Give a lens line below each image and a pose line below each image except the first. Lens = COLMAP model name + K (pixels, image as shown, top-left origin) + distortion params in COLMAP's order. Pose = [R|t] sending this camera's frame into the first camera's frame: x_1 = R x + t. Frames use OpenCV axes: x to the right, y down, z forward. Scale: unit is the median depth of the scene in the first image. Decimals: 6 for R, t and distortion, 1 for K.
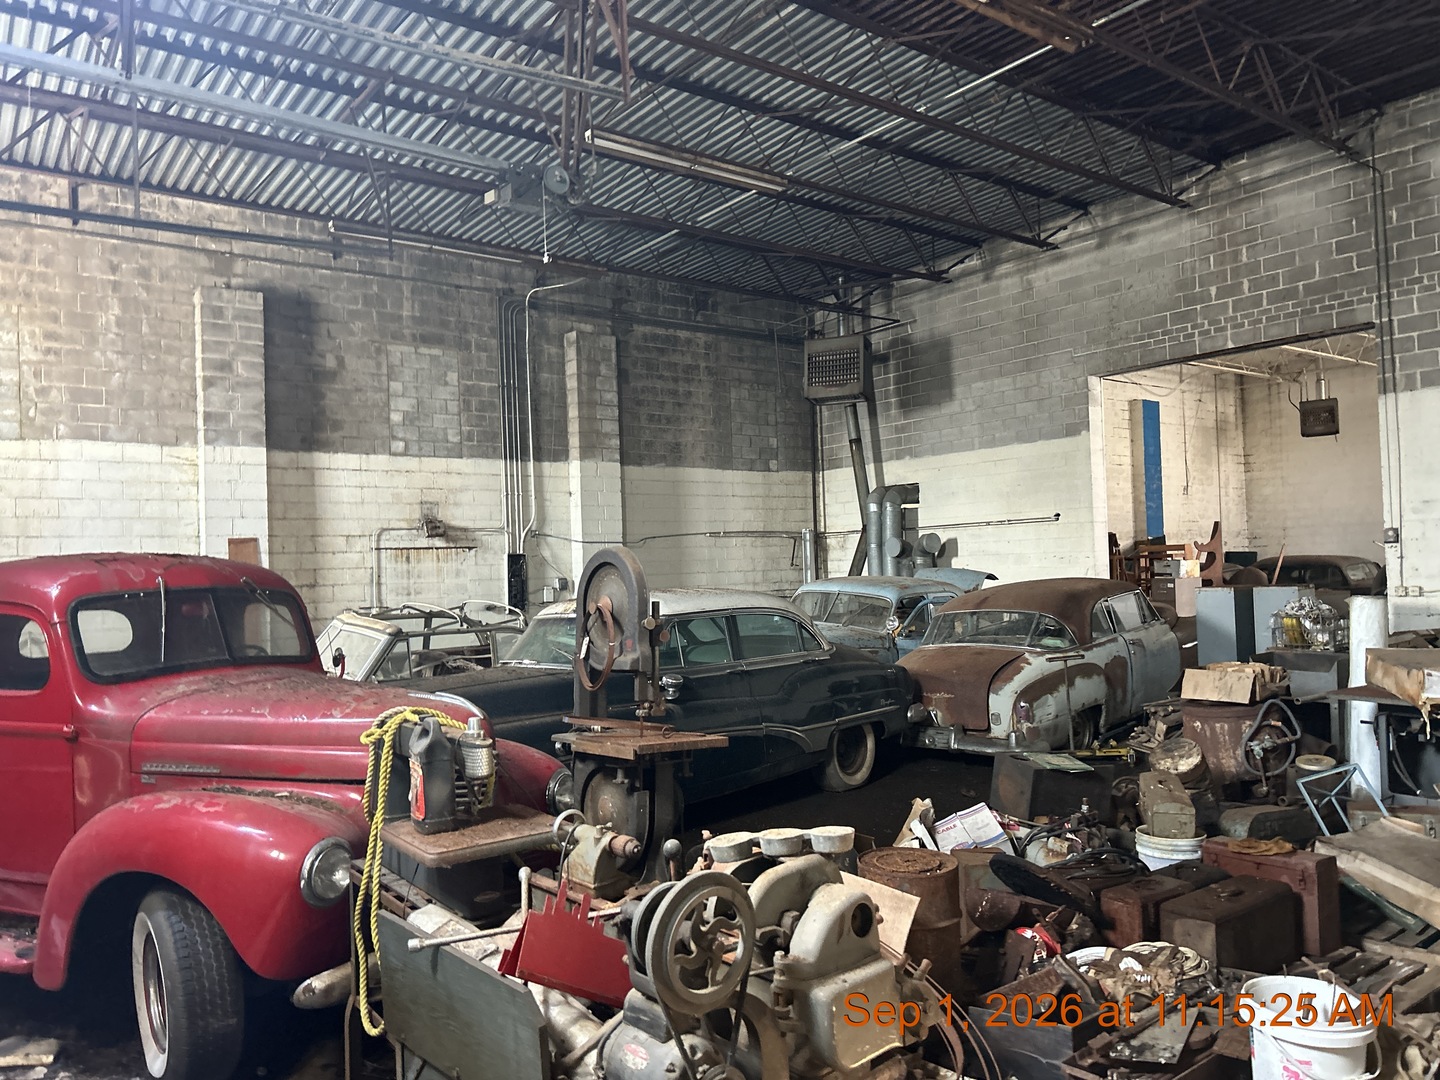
lens RADIAL K [[1093.4, 0, 727.1], [0, 1093.4, 543.0], [0, 0, 1]] dist [0.039390, -0.042296]
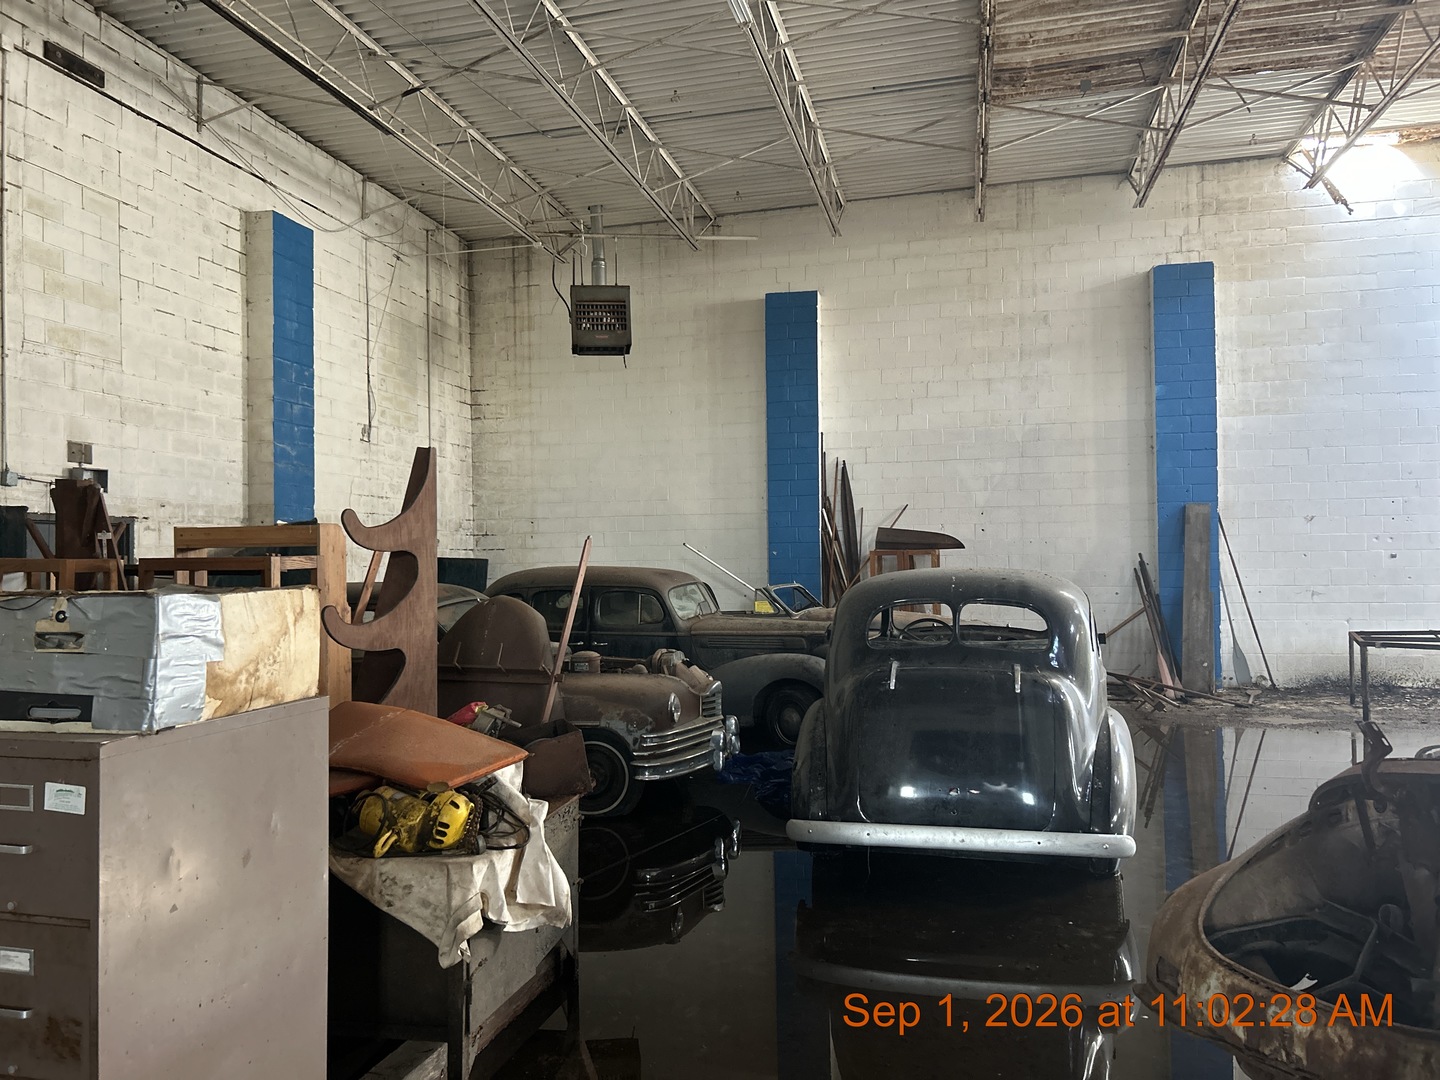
lens RADIAL K [[1093.4, 0, 714.5], [0, 1093.4, 549.1], [0, 0, 1]] dist [0.039390, -0.042296]
pose [[0.777969, 0.025582, 0.627781, 0.237266], [-0.025259, 0.999636, -0.009434, 0.005789], [-0.627794, -0.008517, 0.778333, 0.531921]]
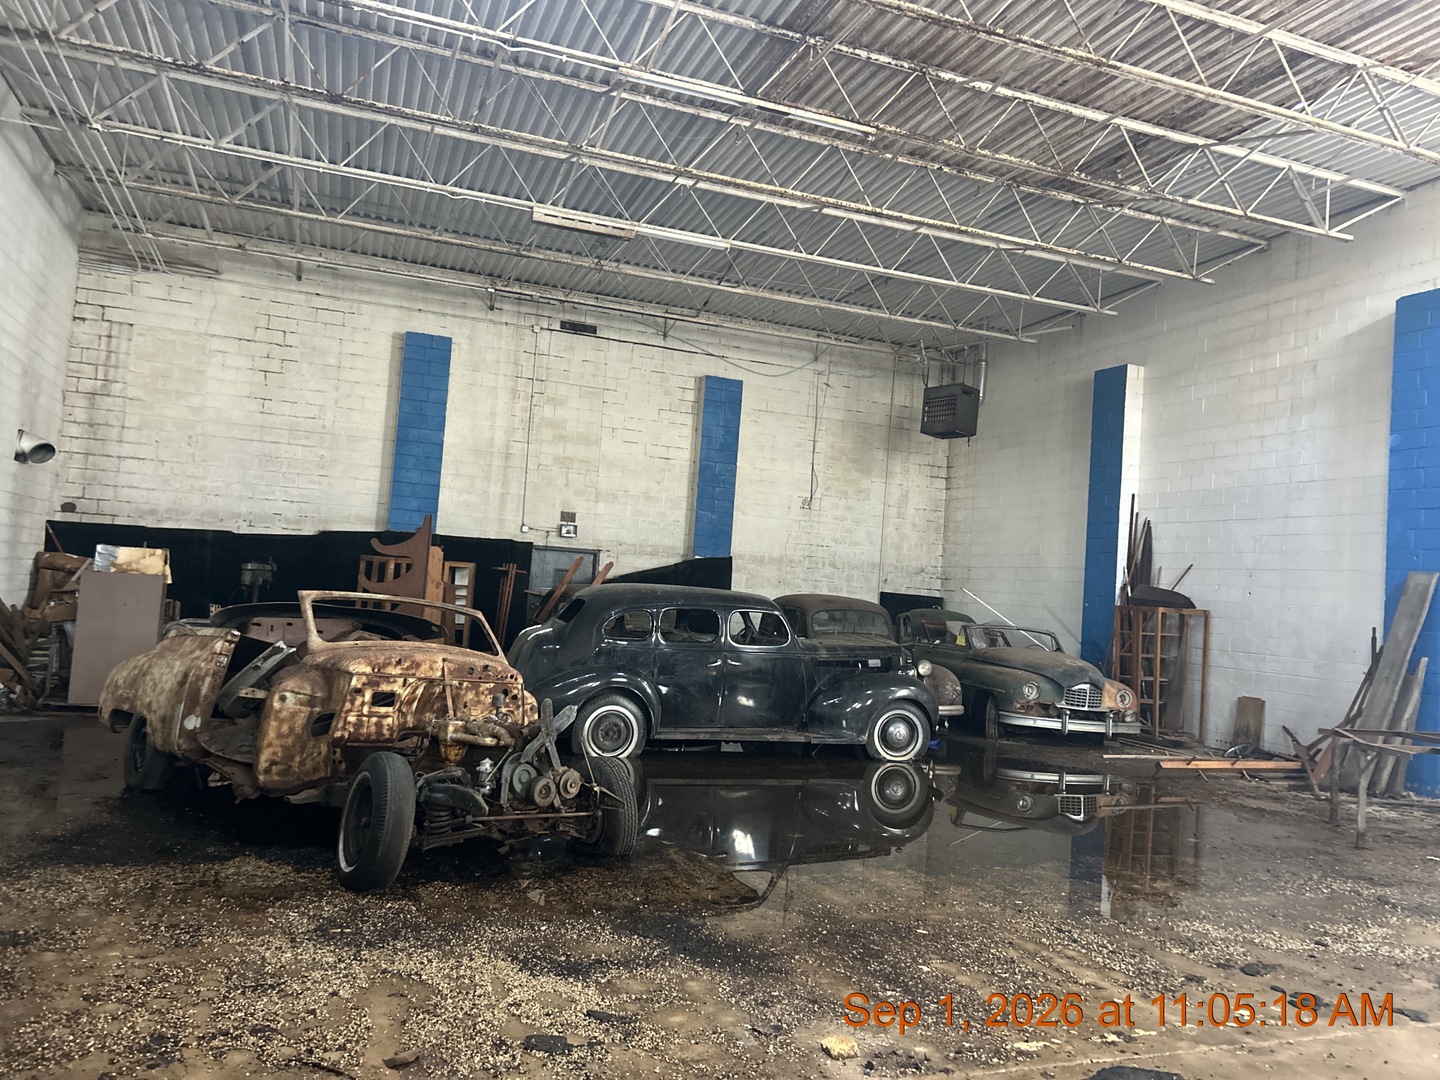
lens RADIAL K [[1093.4, 0, 734.4], [0, 1093.4, 553.2], [0, 0, 1]] dist [0.039390, -0.042296]
pose [[0.948594, 0.085936, -0.304604, 0.628440], [-0.090167, 0.995927, 0.000177, -0.009897], [0.303379, 0.027298, 0.952479, 0.284636]]
